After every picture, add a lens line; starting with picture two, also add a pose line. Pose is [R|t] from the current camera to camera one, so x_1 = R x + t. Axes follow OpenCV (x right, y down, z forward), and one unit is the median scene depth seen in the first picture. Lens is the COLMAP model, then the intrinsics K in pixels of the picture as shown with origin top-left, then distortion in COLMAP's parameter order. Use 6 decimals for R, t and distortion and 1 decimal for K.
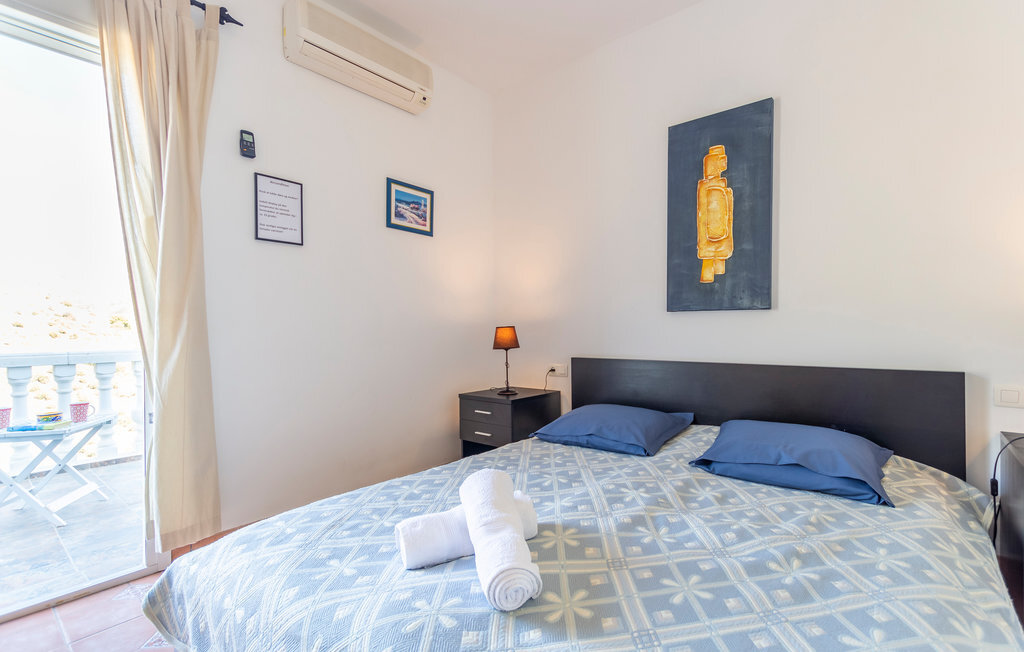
lens RADIAL K [[467.4, 0, 517.2], [0, 467.4, 322.0], [0, 0, 1]] dist [0.021178, -0.007702]
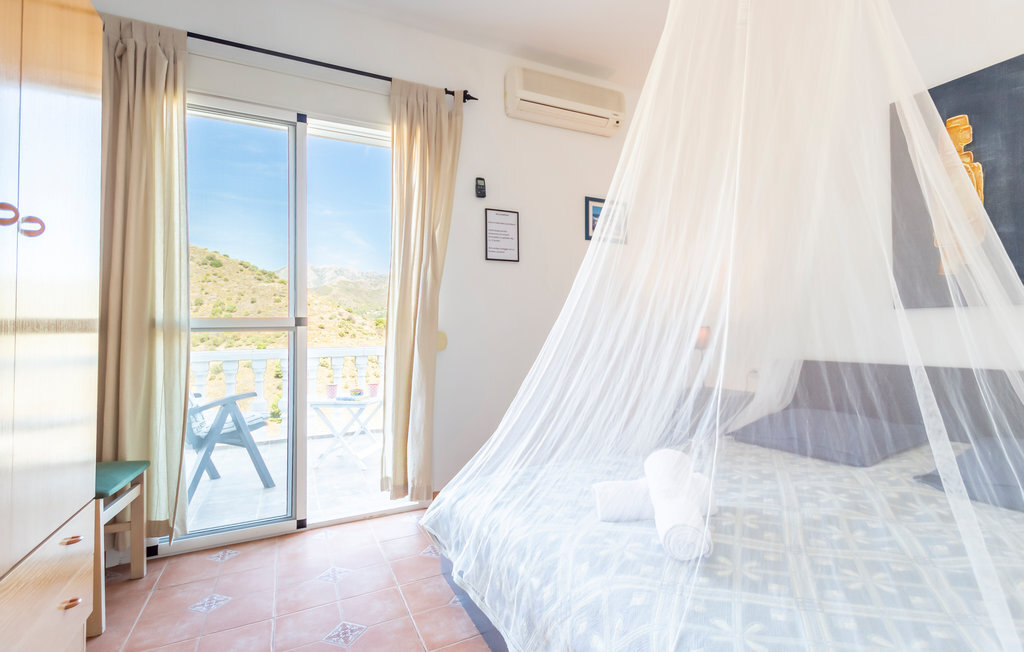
lens RADIAL K [[467.4, 0, 517.2], [0, 467.4, 322.0], [0, 0, 1]] dist [0.021178, -0.007702]
pose [[0.911430, -0.009543, -0.411344, 0.052300], [0.009183, 0.999954, -0.002850, -0.002634], [0.411352, -0.001180, 0.911476, -0.150622]]
